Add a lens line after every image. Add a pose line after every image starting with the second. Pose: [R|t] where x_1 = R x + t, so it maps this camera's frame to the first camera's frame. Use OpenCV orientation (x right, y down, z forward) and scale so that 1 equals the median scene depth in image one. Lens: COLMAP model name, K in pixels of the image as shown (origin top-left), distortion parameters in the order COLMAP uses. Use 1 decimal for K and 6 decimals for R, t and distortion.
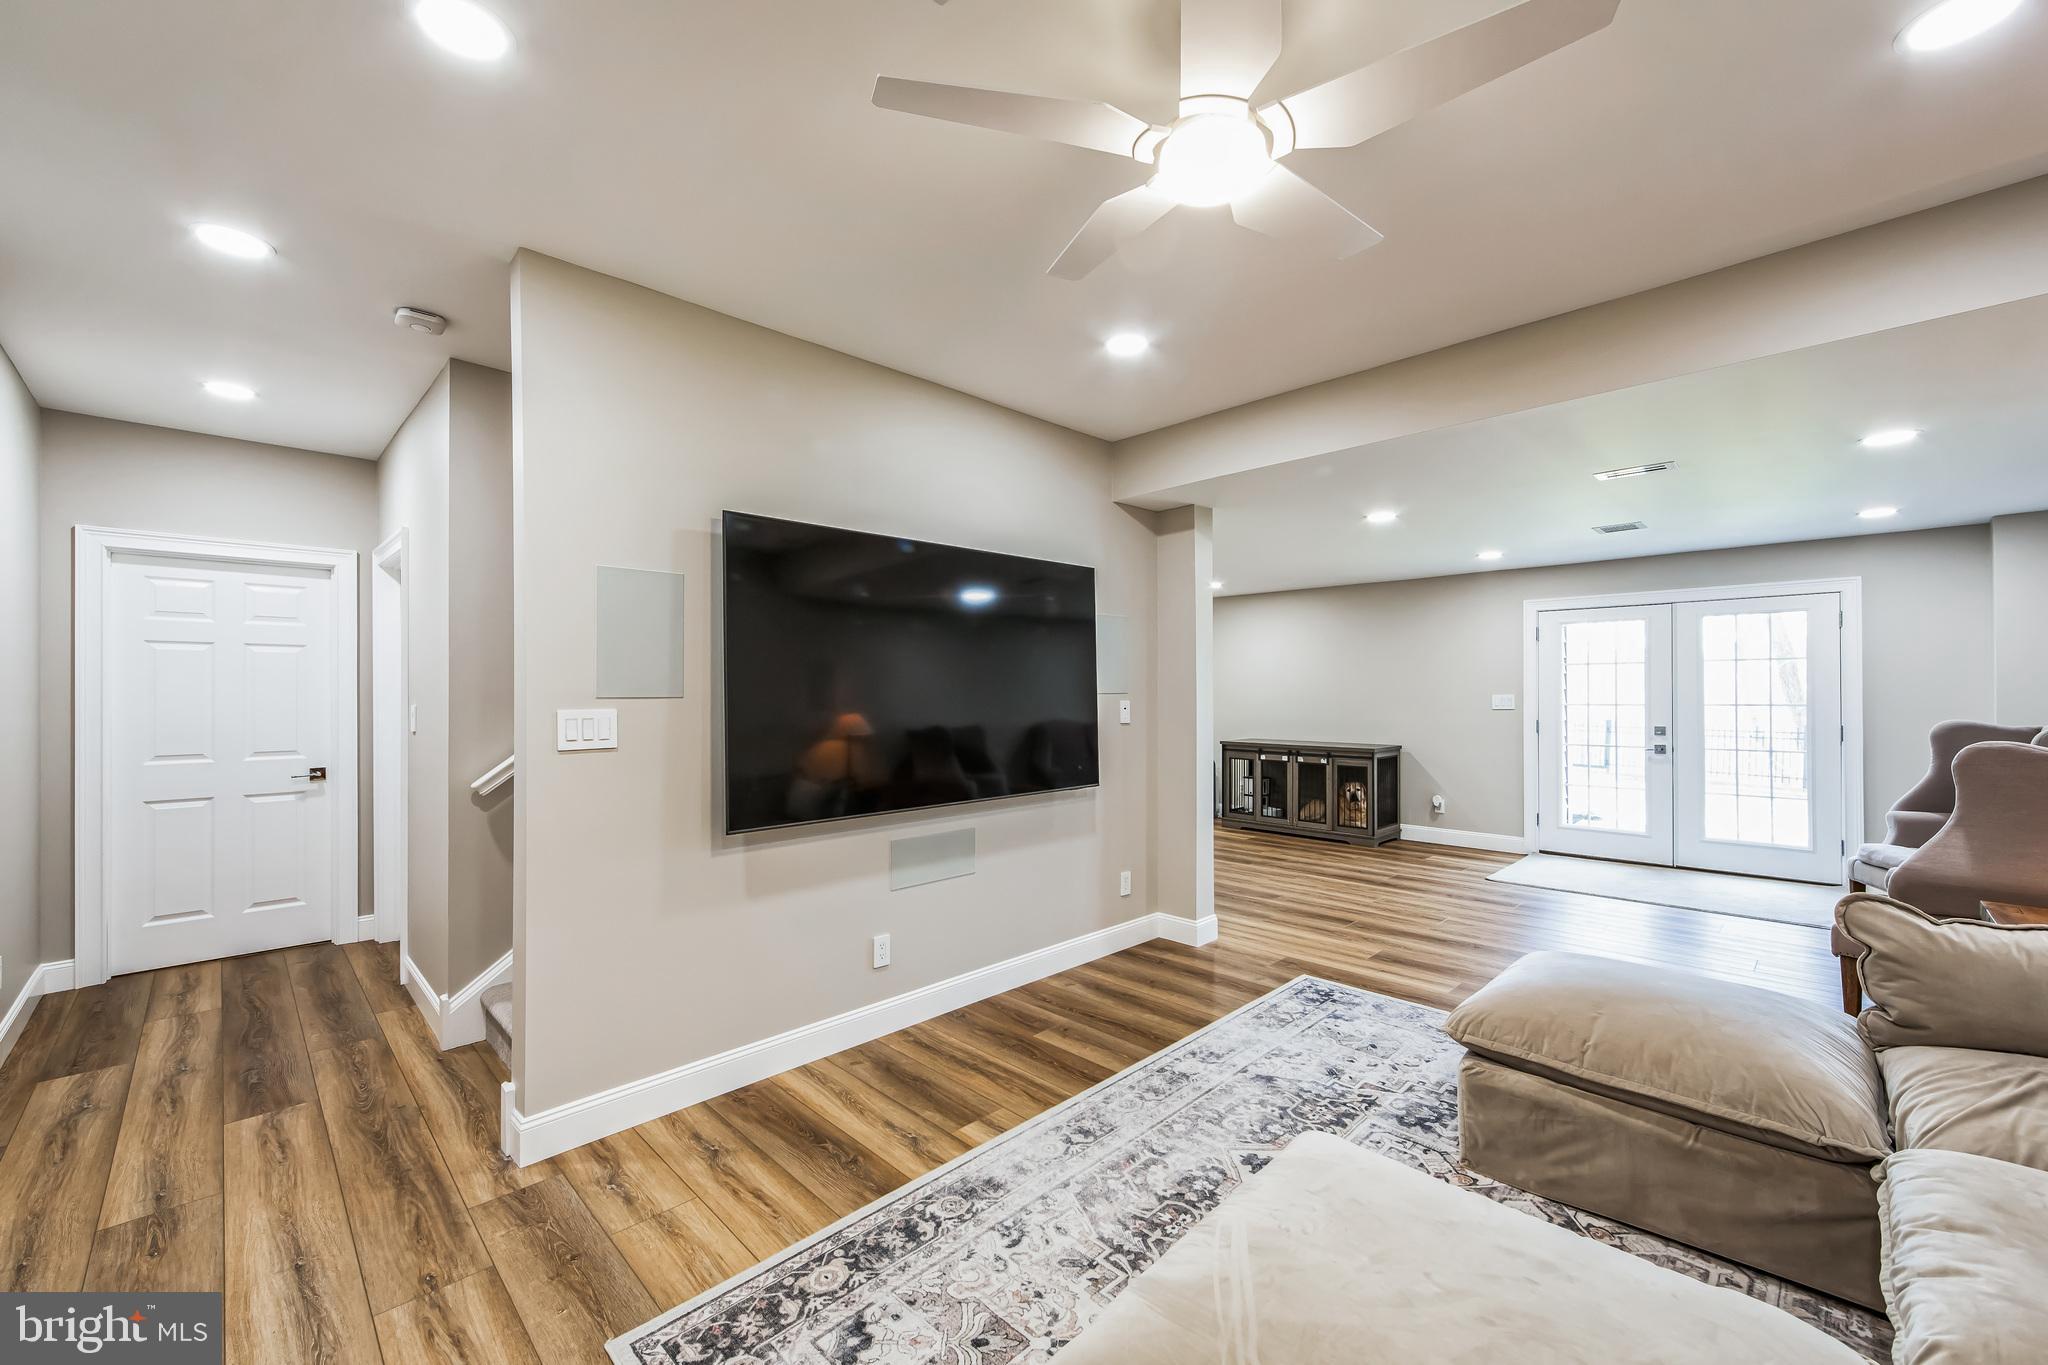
lens RADIAL K [[819.9, 0, 1024.0], [0, 819.9, 682.5], [0, 0, 1]] dist [-0.000864, 0.002768]
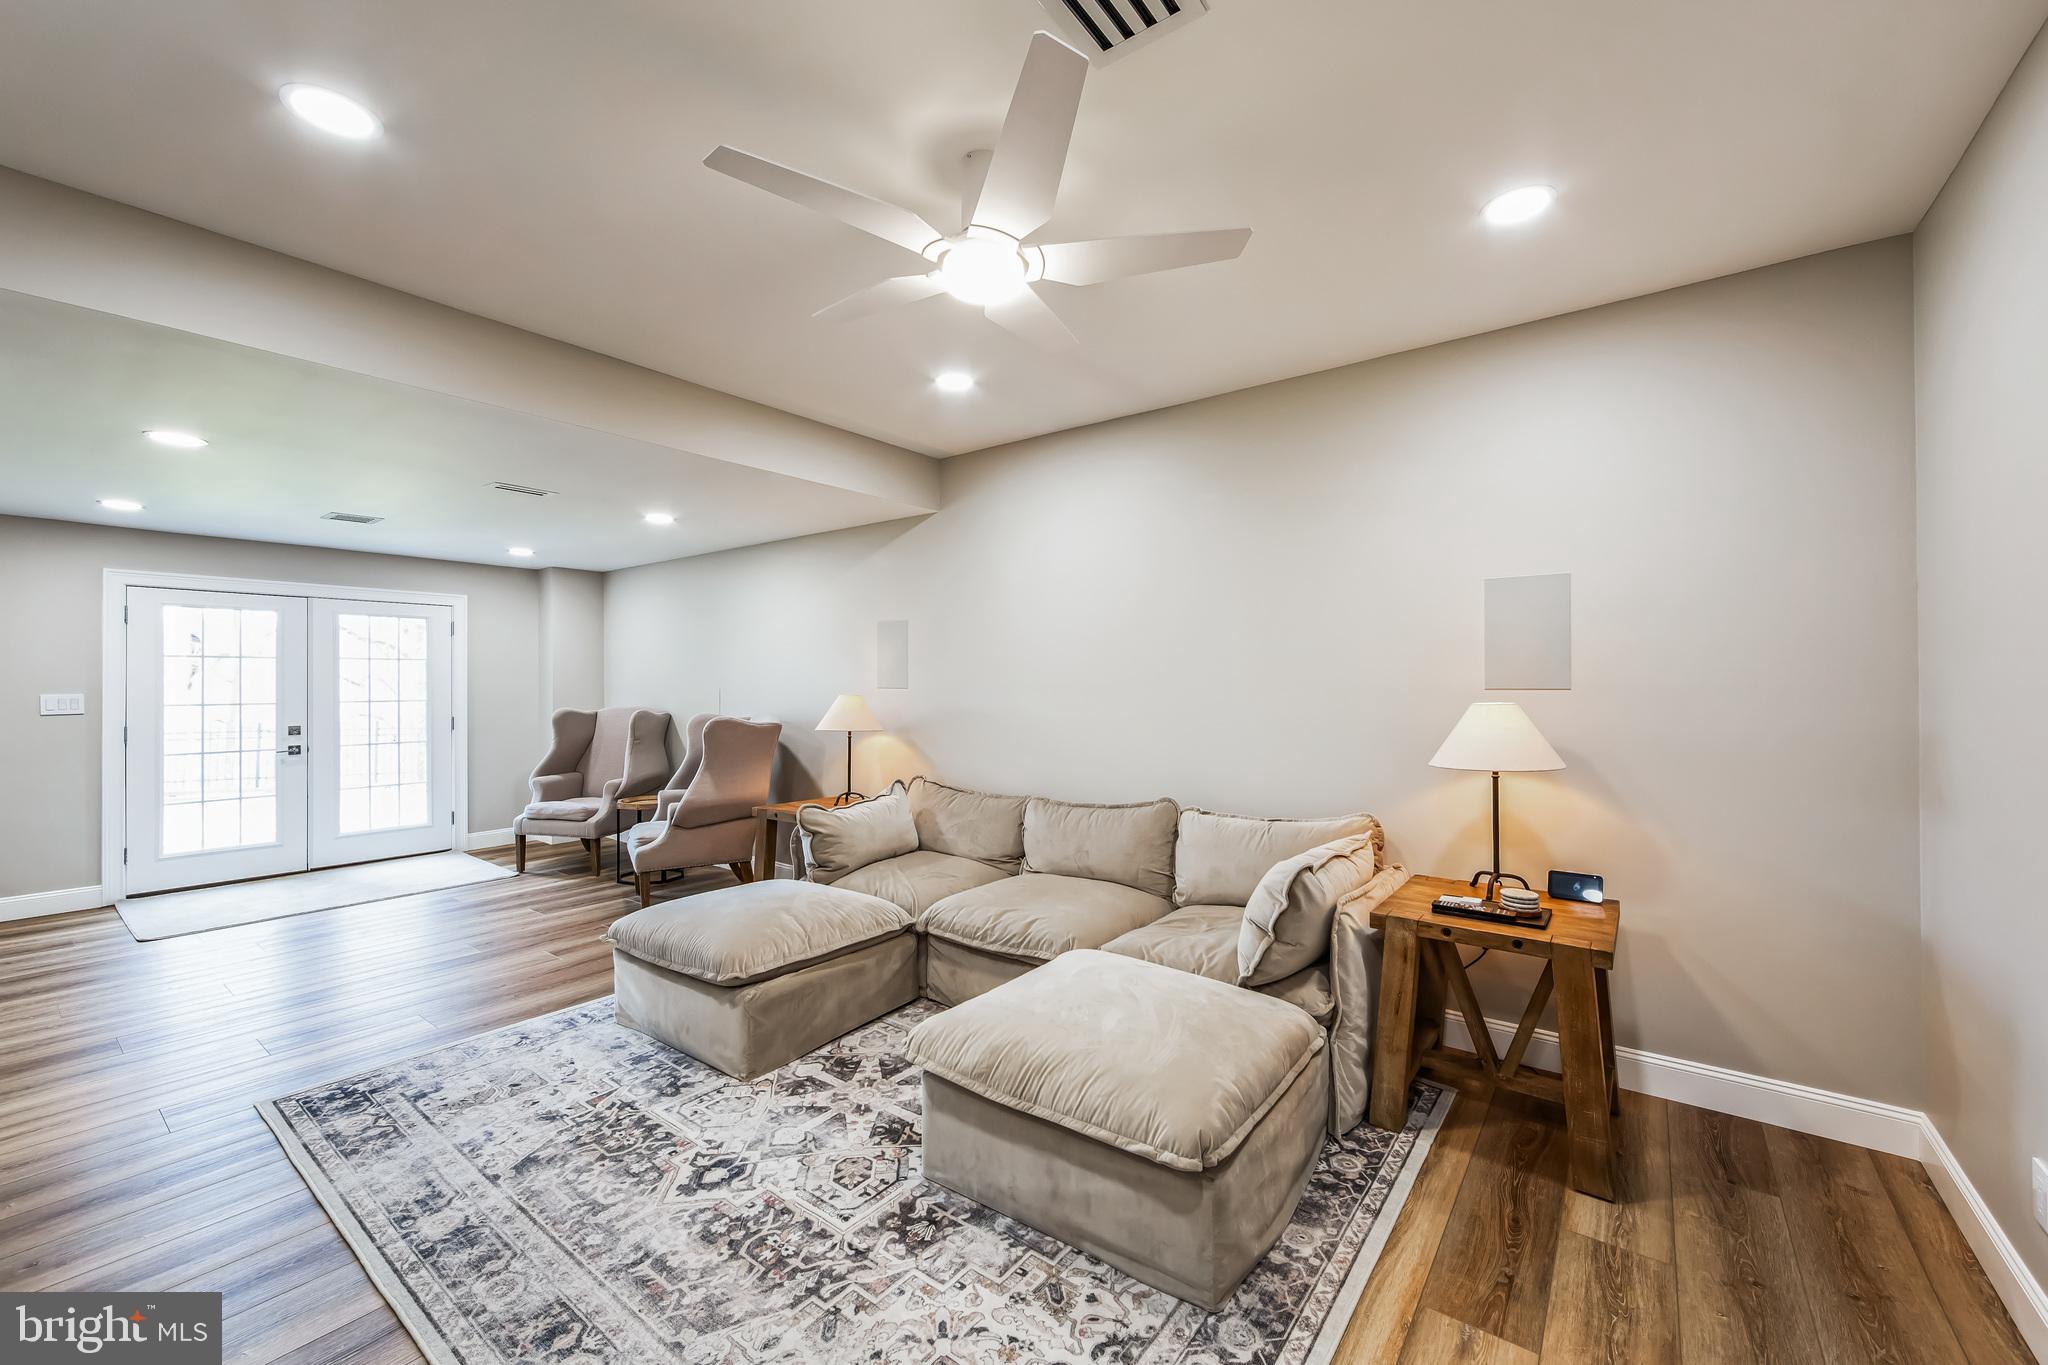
lens RADIAL K [[819.9, 0, 1024.0], [0, 819.9, 682.5], [0, 0, 1]] dist [-0.000864, 0.002768]
pose [[-0.147014, 0.005836, 0.989117, -0.539960], [-0.007814, 0.999945, -0.007062, 0.006864], [-0.989104, -0.008767, -0.146960, 0.584473]]
